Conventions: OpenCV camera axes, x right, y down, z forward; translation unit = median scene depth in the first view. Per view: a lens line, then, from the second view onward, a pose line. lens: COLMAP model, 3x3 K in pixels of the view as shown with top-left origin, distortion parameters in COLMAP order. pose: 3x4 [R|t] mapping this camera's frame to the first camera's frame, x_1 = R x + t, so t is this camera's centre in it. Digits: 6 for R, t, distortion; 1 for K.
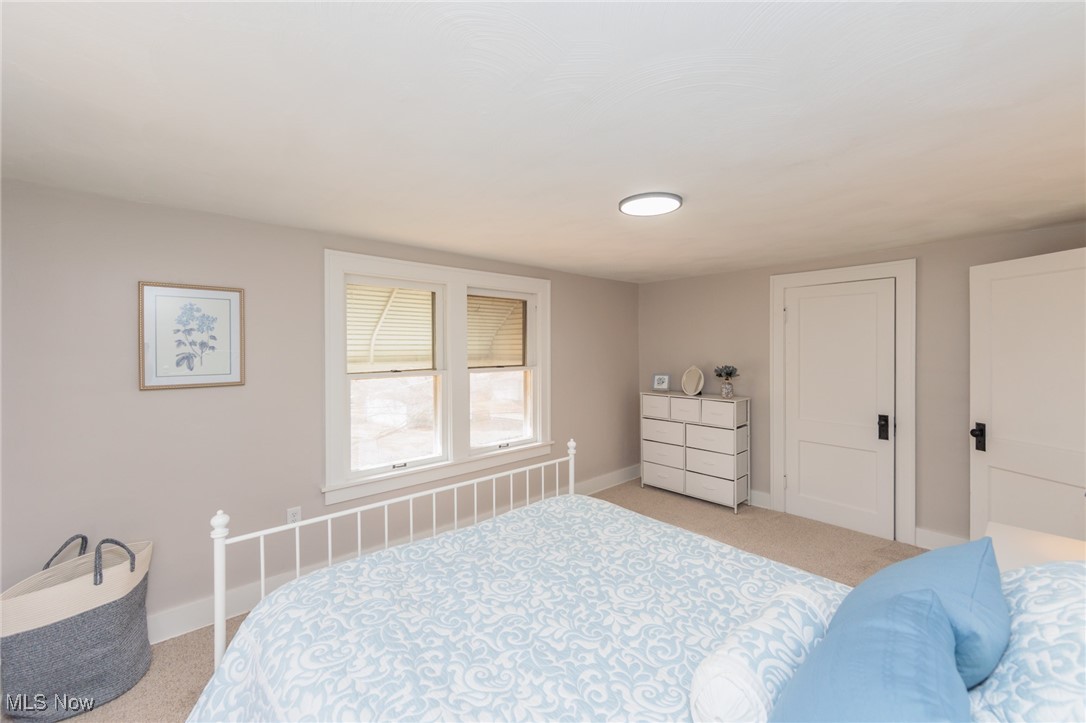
lens RADIAL K [[432.6, 0, 542.7], [0, 432.6, 352.8], [0, 0, 1]] dist [-0.011595, -0.000005]
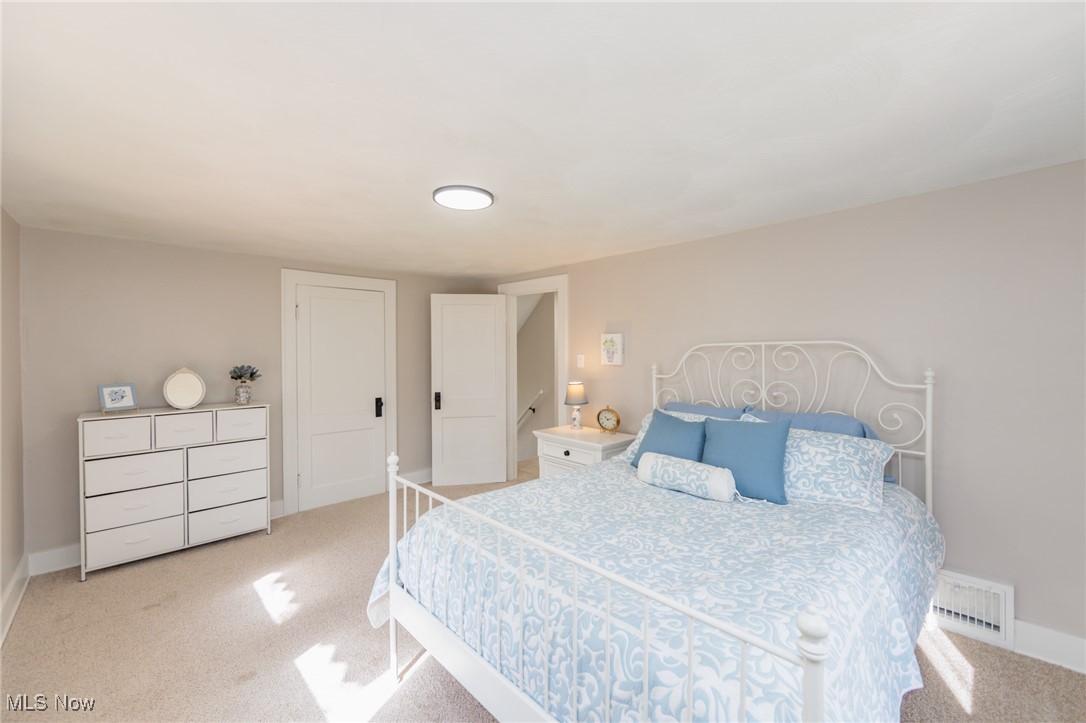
lens RADIAL K [[428.5, 0, 546.4], [0, 428.5, 353.2], [0, 0, 1]] dist [-0.002195, -0.000033]
pose [[-0.018095, -0.002645, 0.999833, -0.425334], [0.017213, 0.999847, 0.002956, 0.013990], [-0.999688, 0.017263, -0.018047, 0.443203]]
